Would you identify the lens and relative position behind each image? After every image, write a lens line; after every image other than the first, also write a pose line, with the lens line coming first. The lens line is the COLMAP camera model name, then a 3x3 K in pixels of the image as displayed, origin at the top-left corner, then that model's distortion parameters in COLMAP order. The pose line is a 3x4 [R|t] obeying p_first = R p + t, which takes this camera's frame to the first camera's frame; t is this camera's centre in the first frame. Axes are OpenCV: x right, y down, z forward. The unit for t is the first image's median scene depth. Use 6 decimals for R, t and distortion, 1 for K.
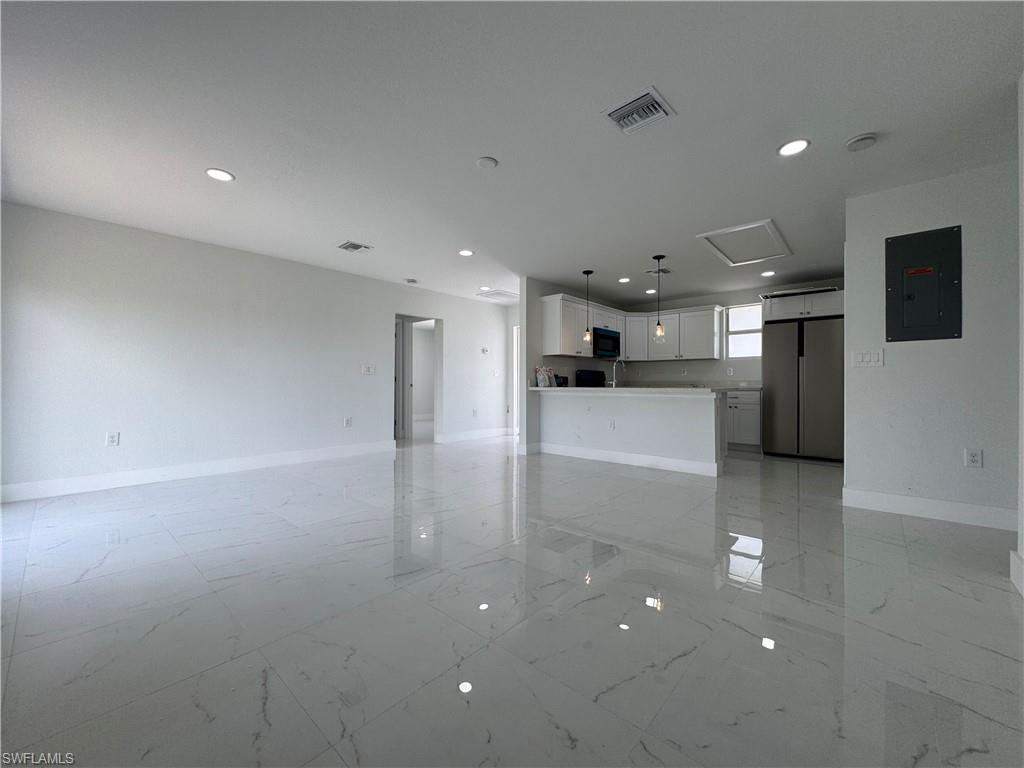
lens RADIAL K [[412.2, 0, 510.3], [0, 412.2, 384.3], [0, 0, 1]] dist [-0.000683, -0.000043]
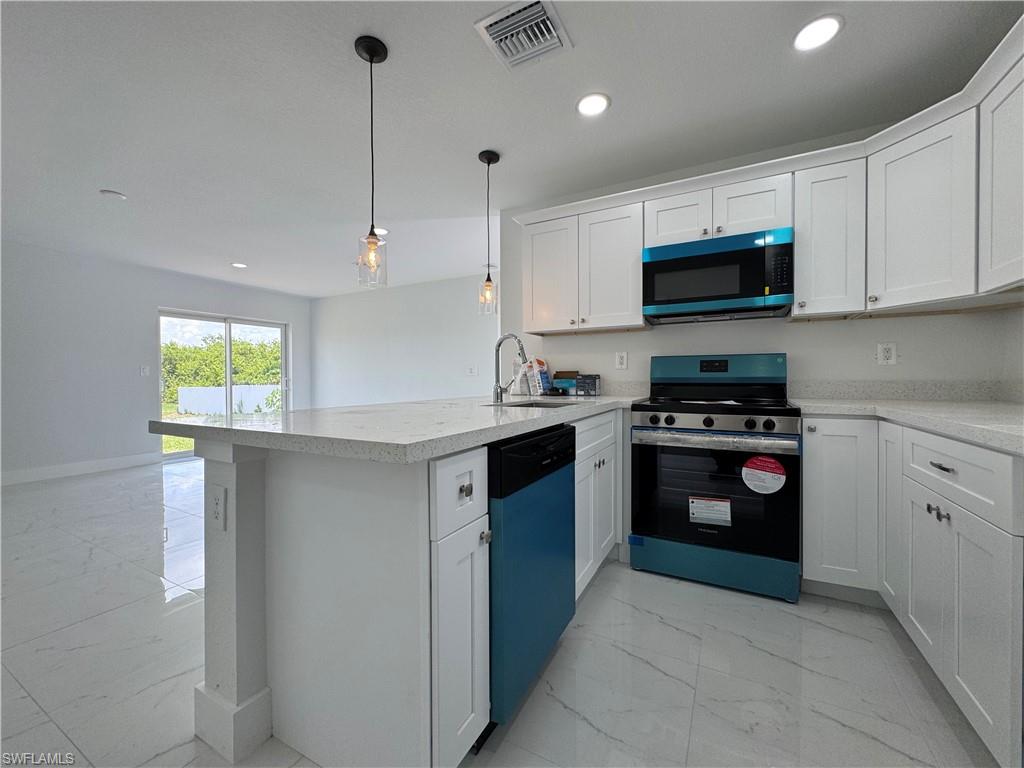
lens RADIAL K [[412.2, 0, 510.3], [0, 412.2, 384.3], [0, 0, 1]] dist [-0.000683, -0.000043]
pose [[0.232469, 0.009975, -0.972553, 0.601240], [0.004981, 0.999922, 0.011446, -0.013724], [0.972591, -0.007505, 0.232401, 0.830977]]
